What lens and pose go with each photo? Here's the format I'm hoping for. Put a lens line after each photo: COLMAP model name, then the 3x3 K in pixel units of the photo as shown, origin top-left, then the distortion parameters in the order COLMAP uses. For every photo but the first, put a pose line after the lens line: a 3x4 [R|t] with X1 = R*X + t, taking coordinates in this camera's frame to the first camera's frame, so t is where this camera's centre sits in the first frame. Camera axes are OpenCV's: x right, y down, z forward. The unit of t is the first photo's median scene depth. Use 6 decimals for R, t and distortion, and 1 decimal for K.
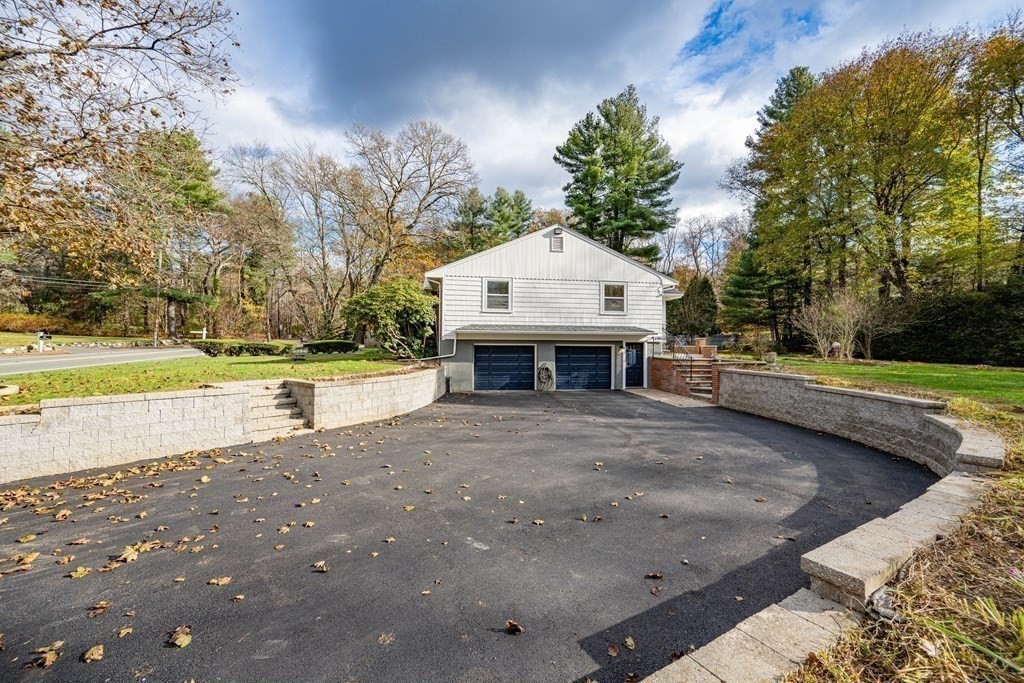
lens RADIAL K [[418.5, 0, 512.0], [0, 418.5, 341.5], [0, 0, 1]] dist [-0.002987, -0.000194]
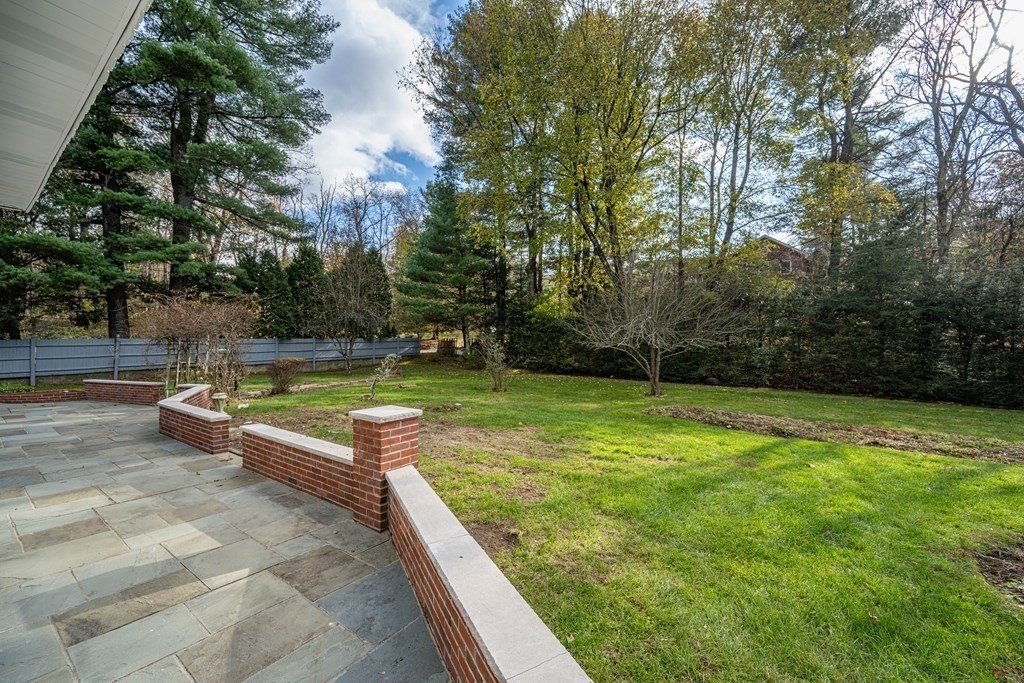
lens RADIAL K [[418.5, 0, 512.0], [0, 418.5, 341.5], [0, 0, 1]] dist [-0.002987, -0.000194]
pose [[0.723404, -0.003144, 0.690418, 0.313593], [-0.003692, 0.999958, 0.008423, -0.030068], [-0.690415, -0.008642, 0.723362, 0.705323]]
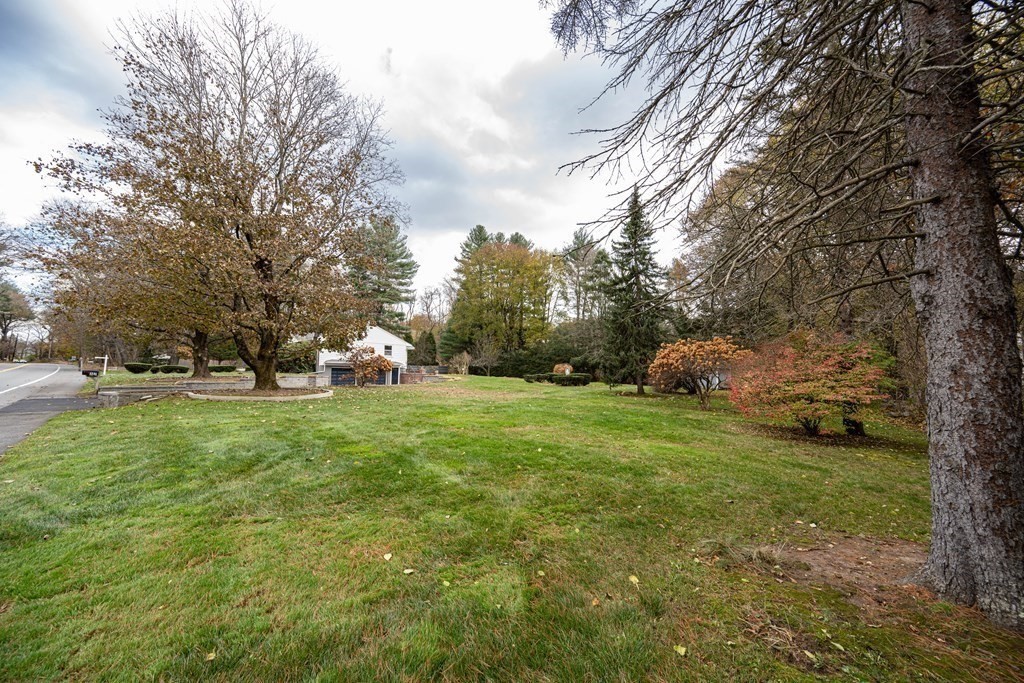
lens RADIAL K [[418.5, 0, 512.0], [0, 418.5, 341.5], [0, 0, 1]] dist [-0.002987, -0.000194]
pose [[0.829326, 0.050333, 0.556494, -0.365486], [-0.003154, 0.996340, -0.085416, 0.039753], [-0.558756, 0.069083, 0.826449, -1.025898]]
